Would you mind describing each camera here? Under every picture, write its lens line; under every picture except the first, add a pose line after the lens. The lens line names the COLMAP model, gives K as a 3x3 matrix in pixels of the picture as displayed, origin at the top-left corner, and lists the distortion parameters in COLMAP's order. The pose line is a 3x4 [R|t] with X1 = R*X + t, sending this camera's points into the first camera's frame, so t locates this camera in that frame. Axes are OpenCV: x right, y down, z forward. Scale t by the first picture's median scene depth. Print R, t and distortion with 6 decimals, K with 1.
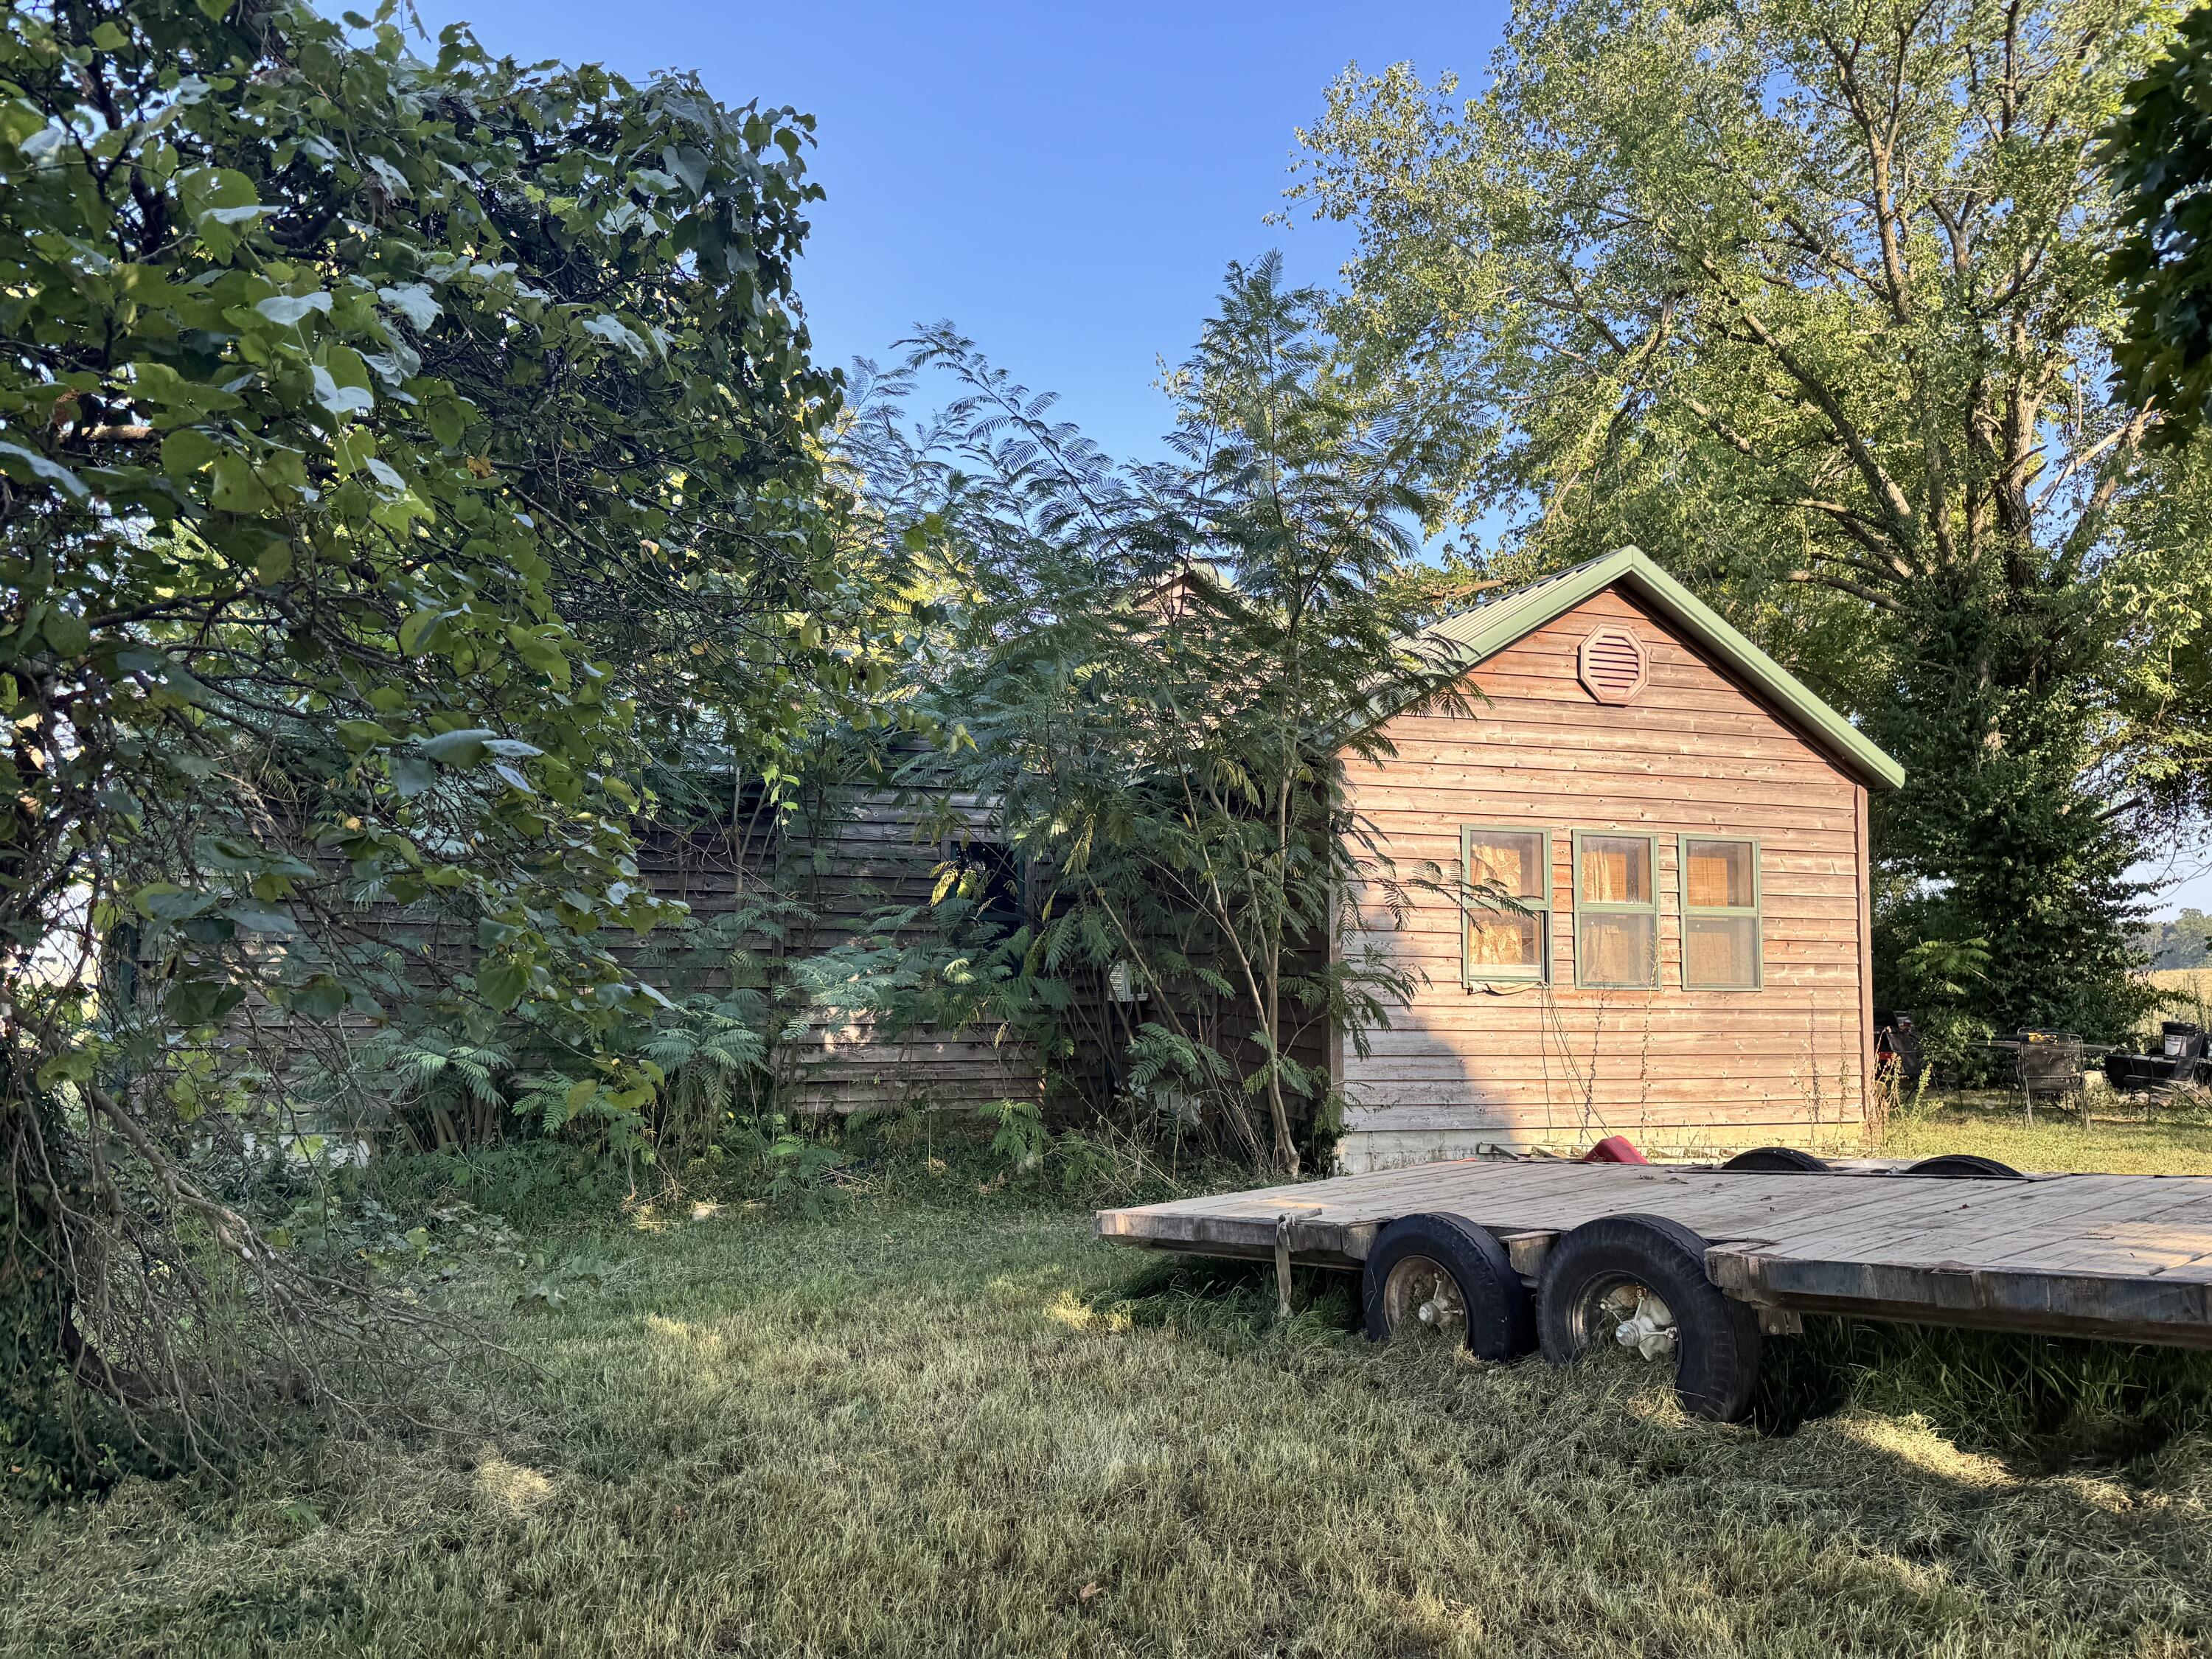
lens RADIAL K [[1587.2, 0, 1106.0], [0, 1587.2, 829.5], [0, 0, 1]] dist [0.023718, -0.004511]
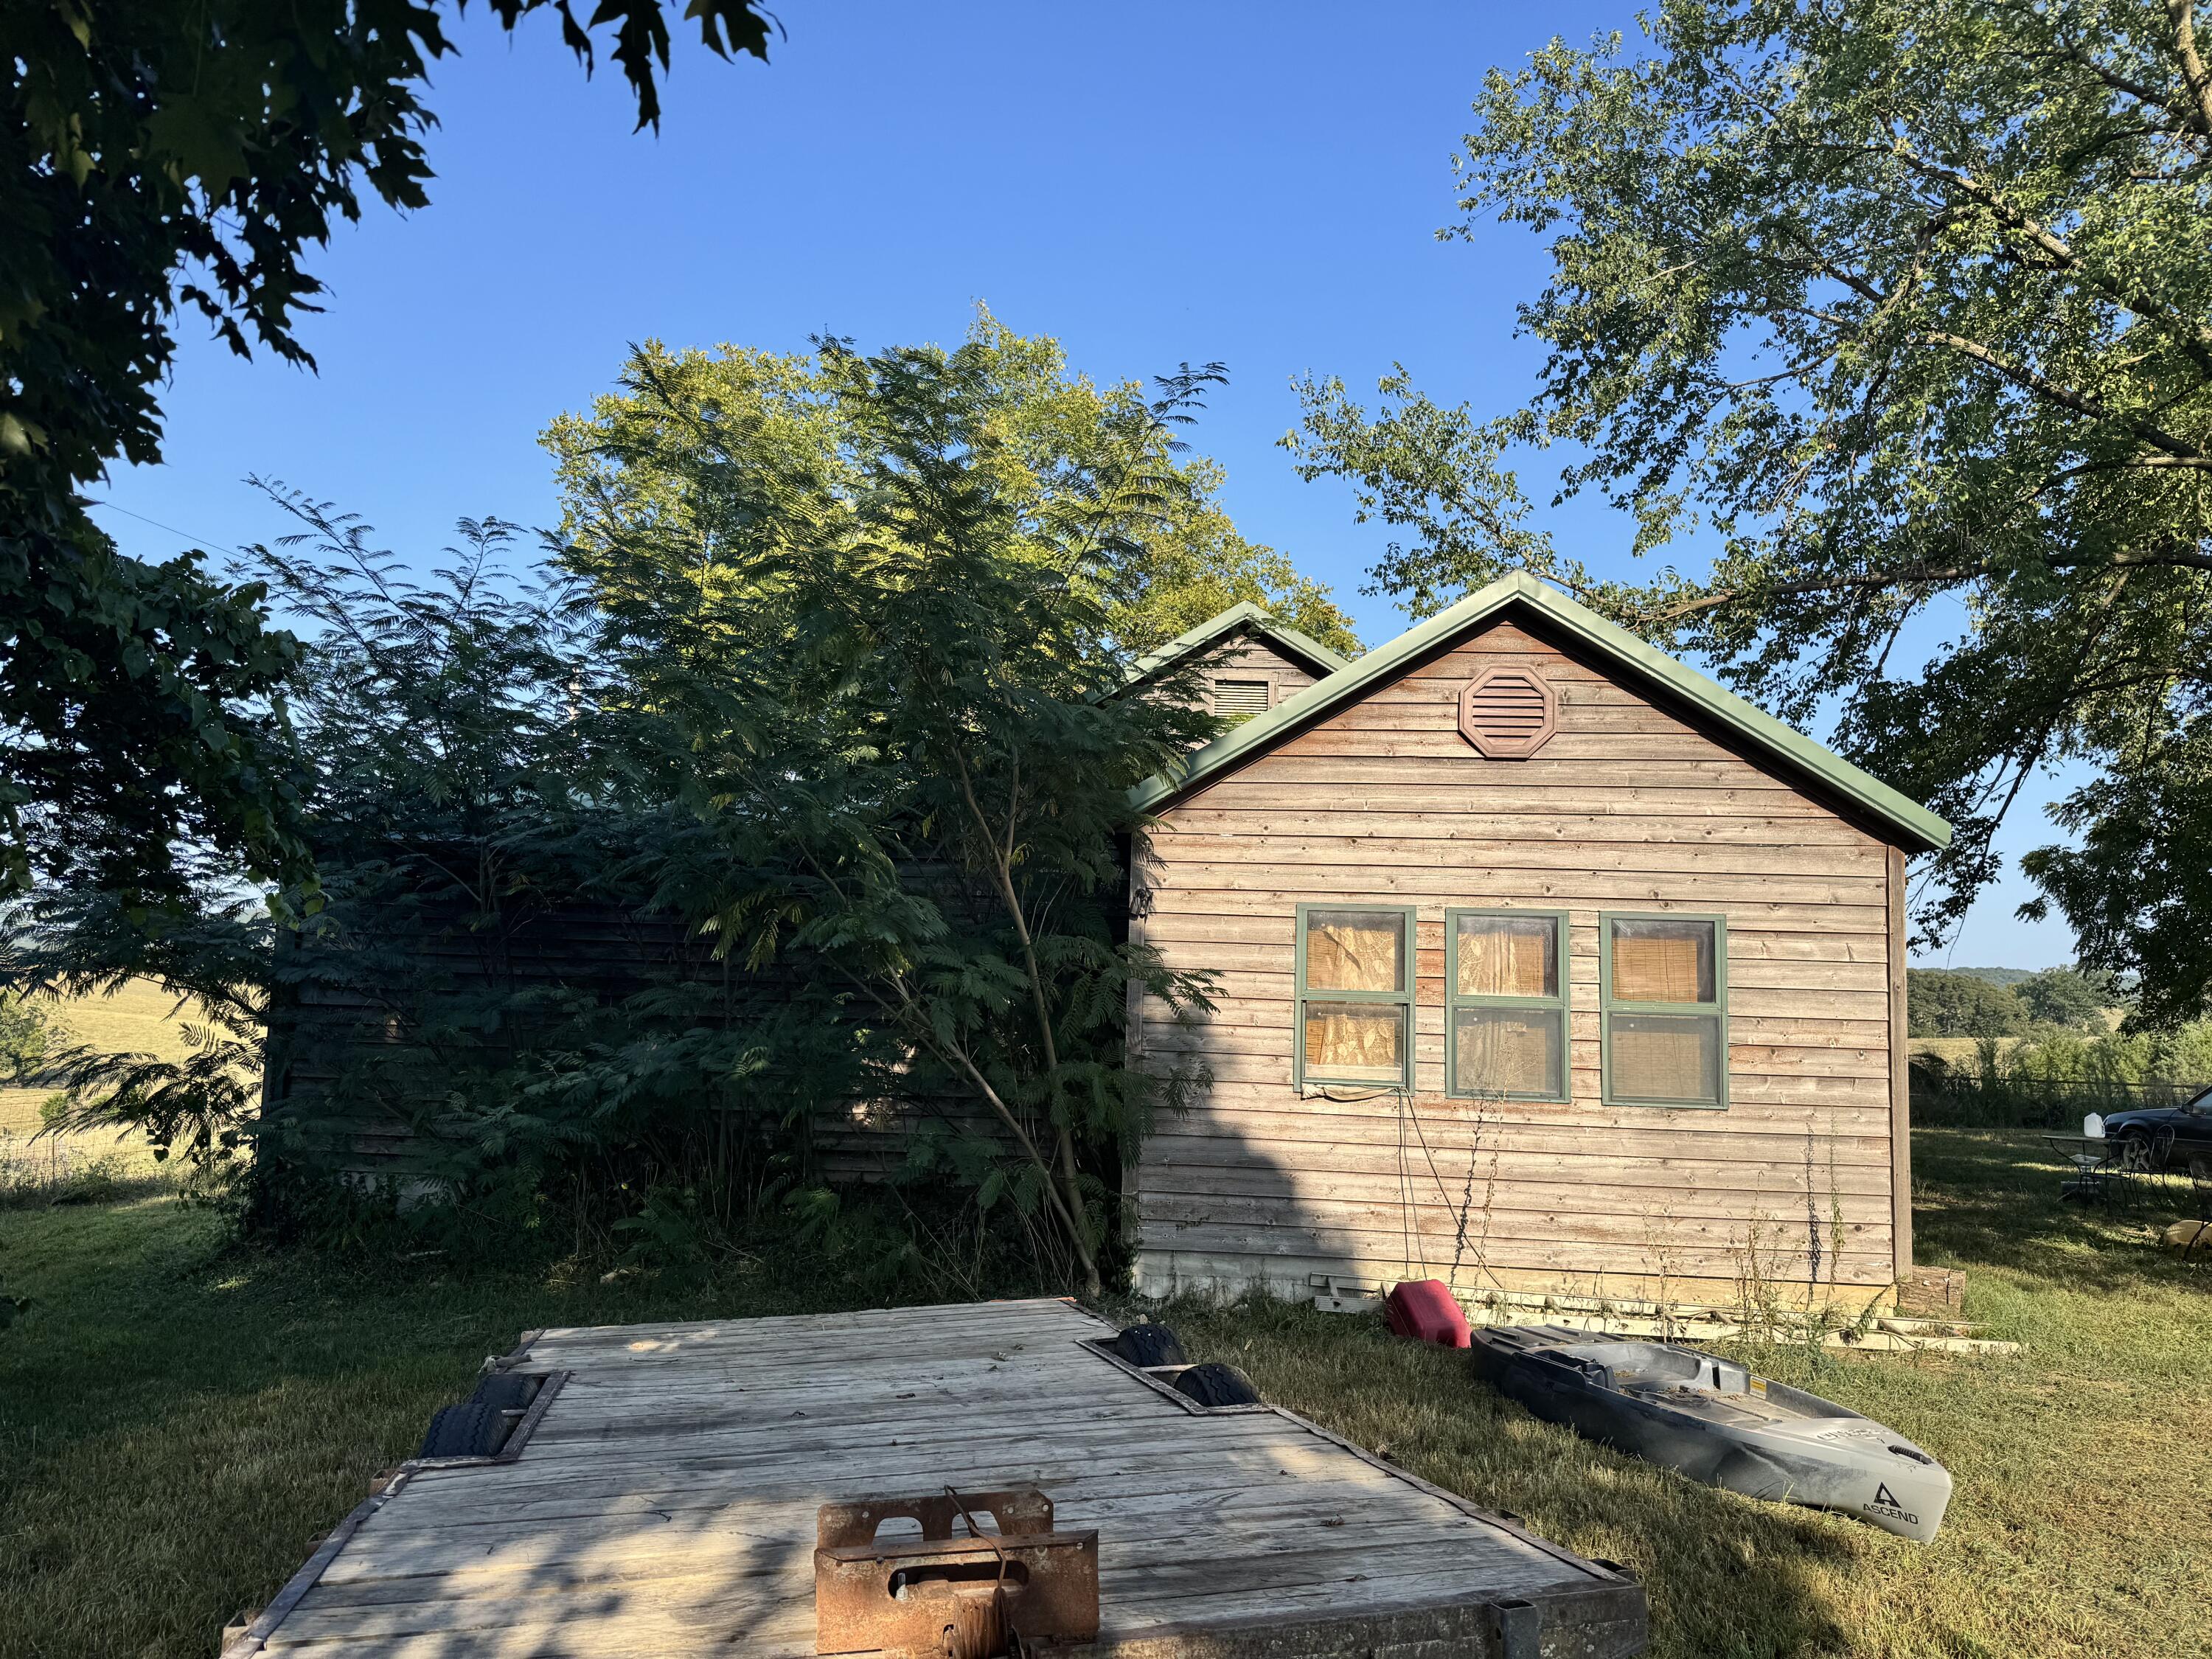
lens RADIAL K [[1587.2, 0, 1106.0], [0, 1587.2, 829.5], [0, 0, 1]] dist [0.023718, -0.004511]
pose [[0.913697, -0.023491, -0.405716, 0.466385], [0.013029, 0.999508, -0.028531, -0.019896], [0.406187, 0.020783, 0.913554, 0.150012]]
